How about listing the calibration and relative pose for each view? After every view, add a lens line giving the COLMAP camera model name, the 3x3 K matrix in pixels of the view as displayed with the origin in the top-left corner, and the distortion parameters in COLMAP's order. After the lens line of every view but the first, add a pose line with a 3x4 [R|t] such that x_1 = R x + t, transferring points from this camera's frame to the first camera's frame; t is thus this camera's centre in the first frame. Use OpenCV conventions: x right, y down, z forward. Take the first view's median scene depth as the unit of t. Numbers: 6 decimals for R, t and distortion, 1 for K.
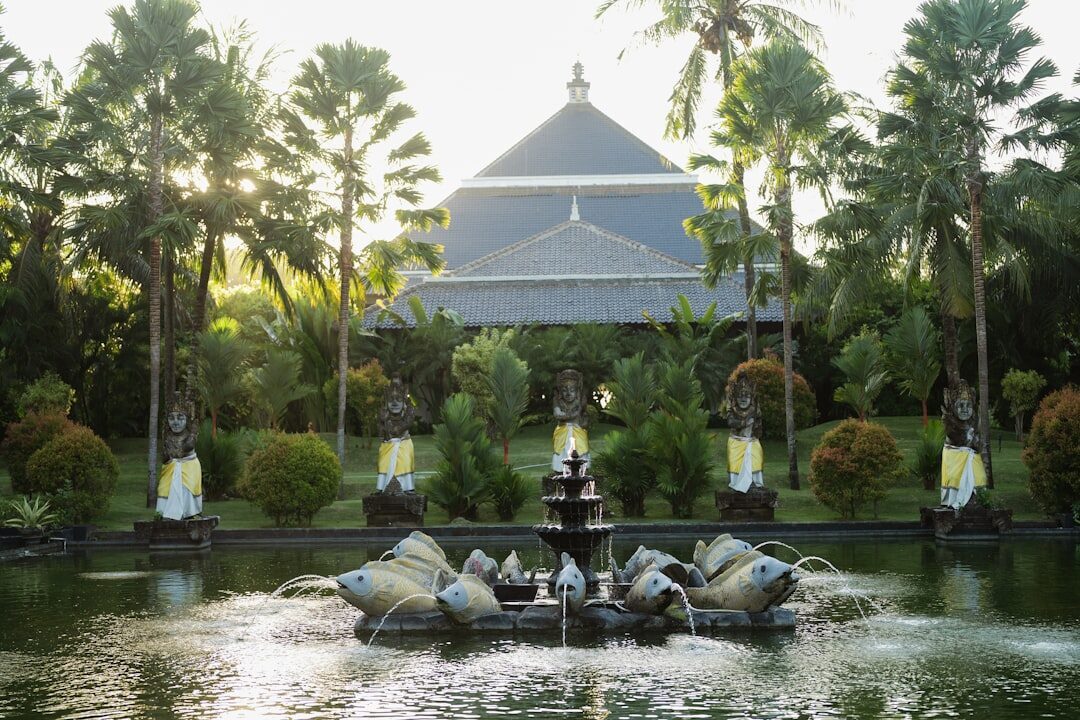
lens RADIAL K [[1490.7, 0, 540.0], [0, 1490.7, 360.0], [0, 0, 1]] dist [-0.022218, 0.026174]
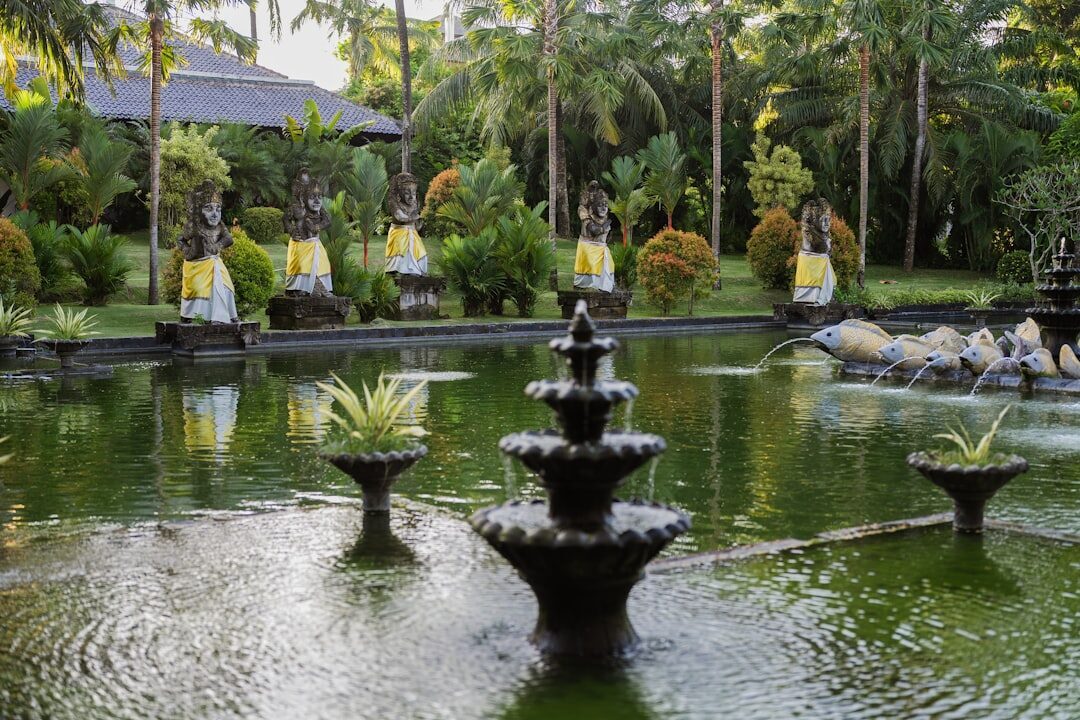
lens RADIAL K [[1467.6, 0, 540.0], [0, 1467.6, 360.0], [0, 0, 1]] dist [-0.117027, 0.935824]
pose [[0.789389, -0.030844, 0.613118, -0.568492], [-0.045908, 0.992975, 0.109060, 0.021832], [-0.612174, -0.114238, 0.782427, 0.169525]]
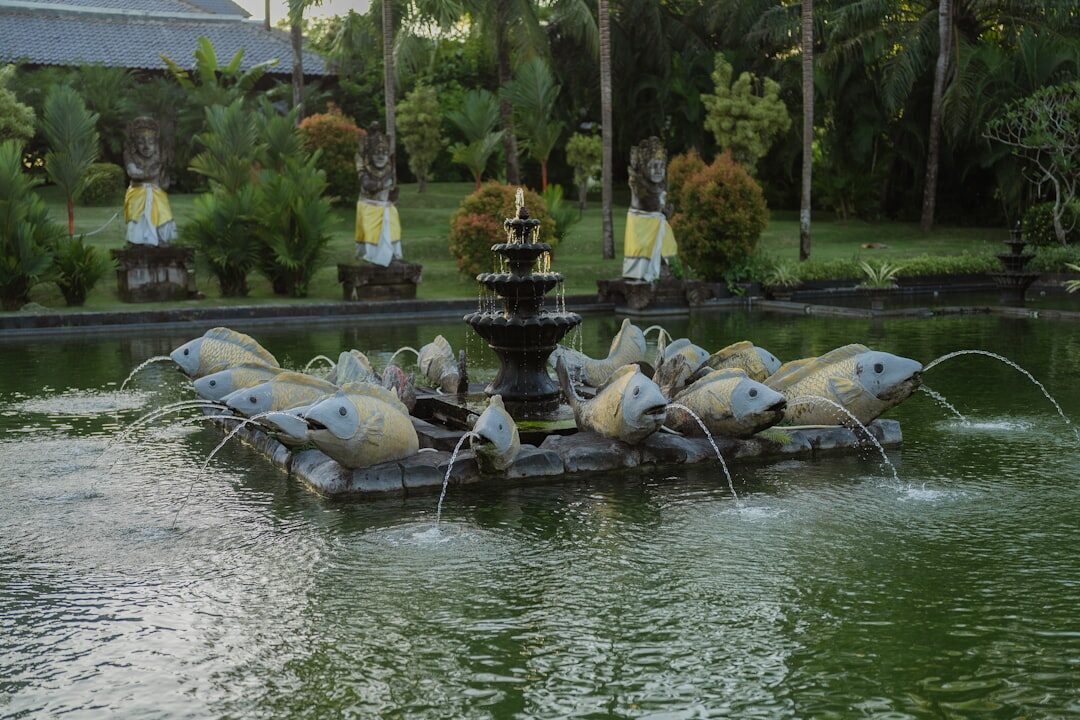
lens RADIAL K [[1467.6, 0, 540.0], [0, 1467.6, 360.0], [0, 0, 1]] dist [-0.117027, 0.935824]
pose [[0.902260, -0.040929, 0.429246, -0.144622], [-0.025053, 0.988827, 0.146946, 0.016157], [-0.430464, -0.143338, 0.891154, 0.201180]]
